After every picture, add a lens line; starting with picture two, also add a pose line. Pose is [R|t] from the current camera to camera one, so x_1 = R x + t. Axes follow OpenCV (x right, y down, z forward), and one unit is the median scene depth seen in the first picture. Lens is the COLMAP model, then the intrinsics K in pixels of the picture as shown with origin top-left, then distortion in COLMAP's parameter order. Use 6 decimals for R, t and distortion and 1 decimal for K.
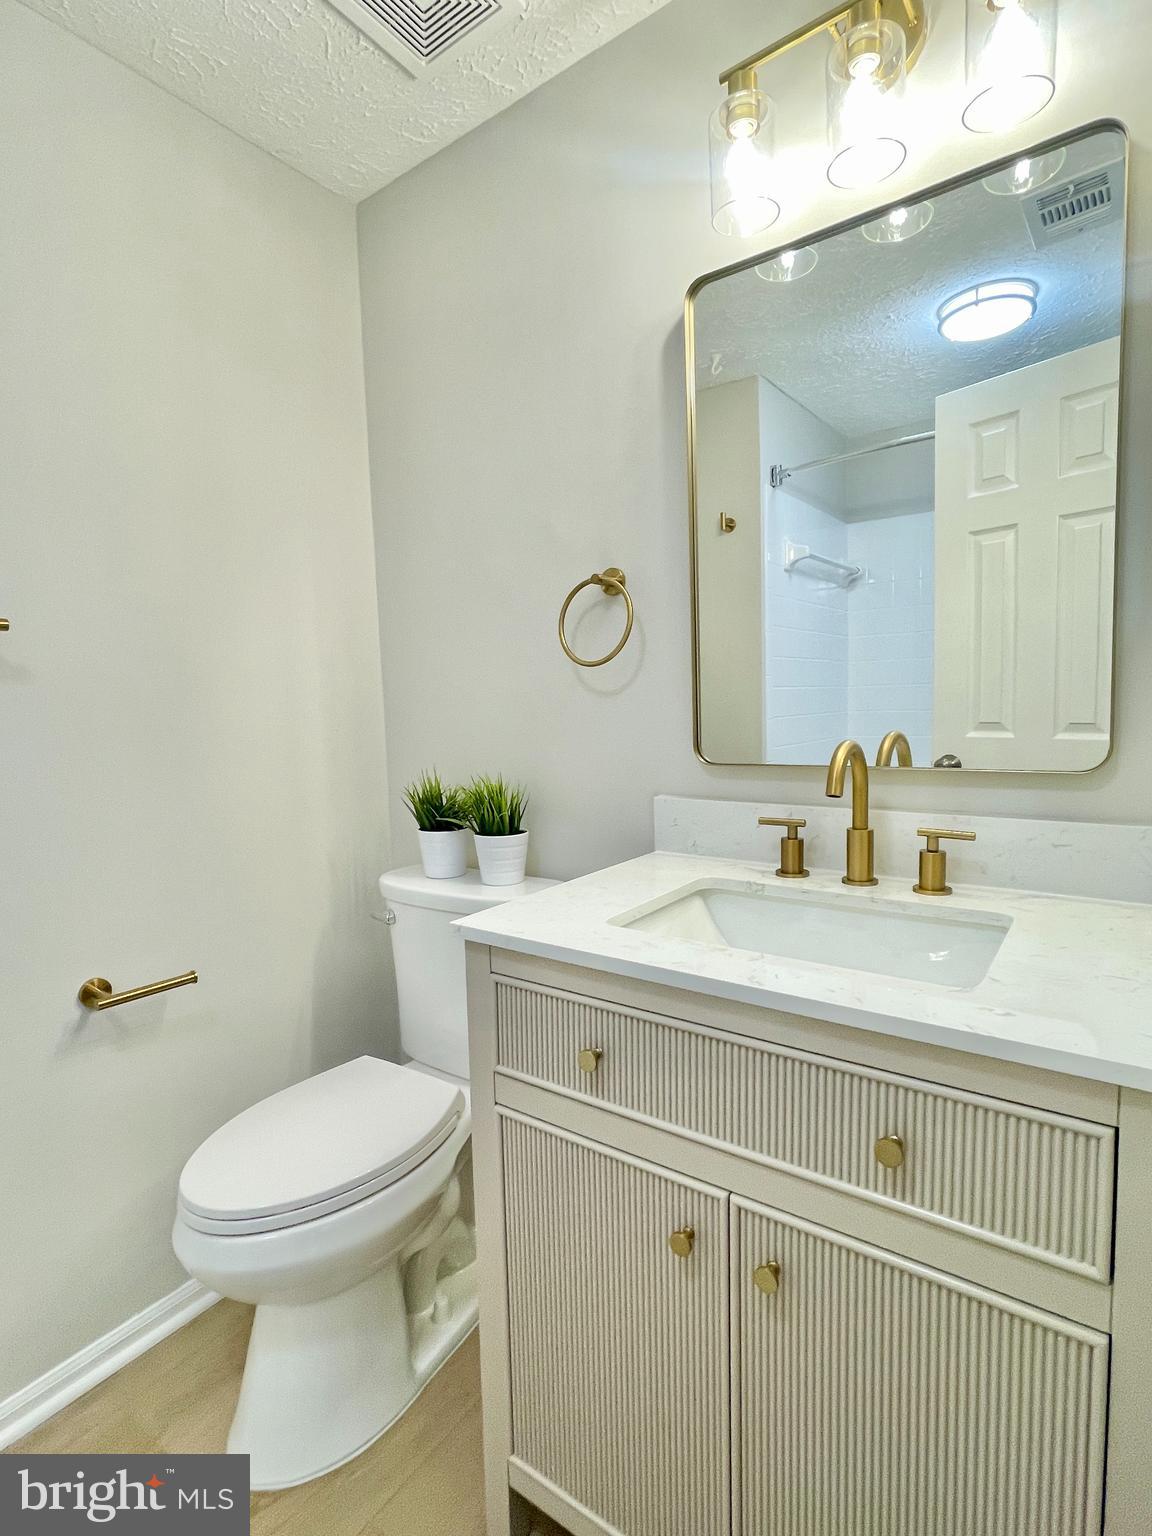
lens RADIAL K [[759.5, 0, 545.9], [0, 759.5, 796.2], [0, 0, 1]] dist [-0.016692, -0.001279]
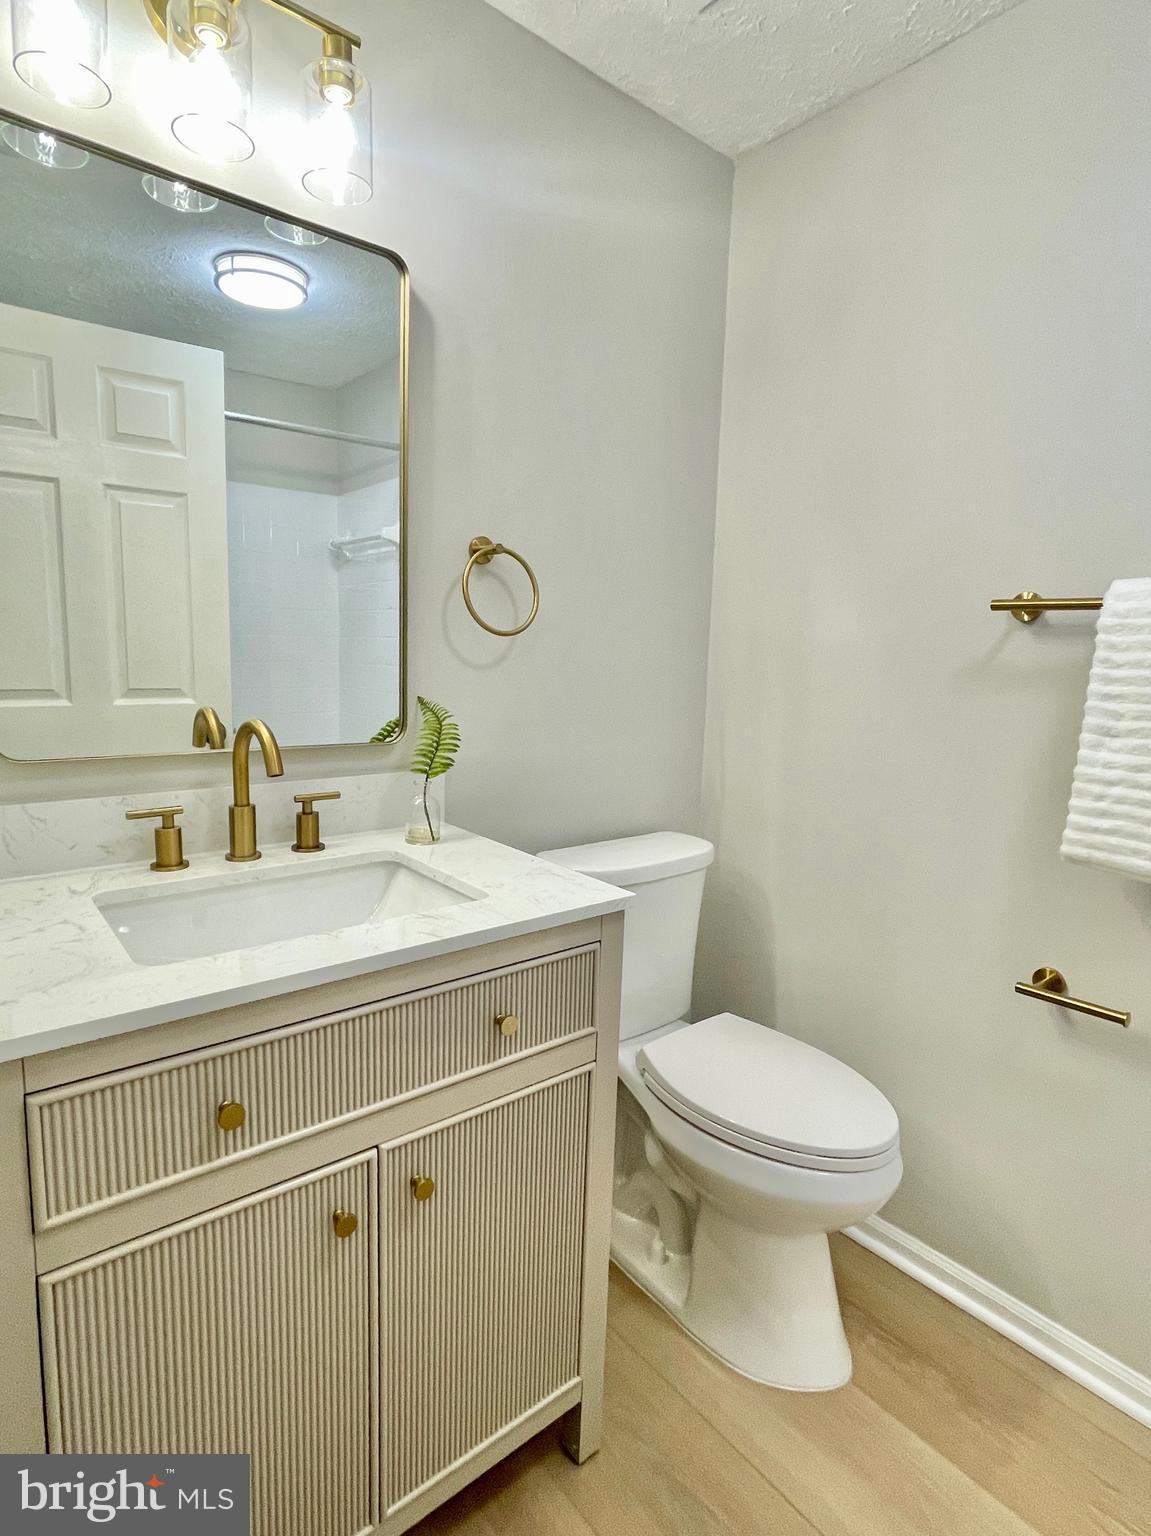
lens RADIAL K [[805.3, 0, 550.9], [0, 805.3, 771.8], [0, 0, 1]] dist [-0.000278, 0.011404]
pose [[0.254562, -0.109945, 0.960786, -0.493963], [0.085610, 0.992178, 0.090855, -0.061130], [-0.963260, 0.059124, 0.261983, 0.288398]]
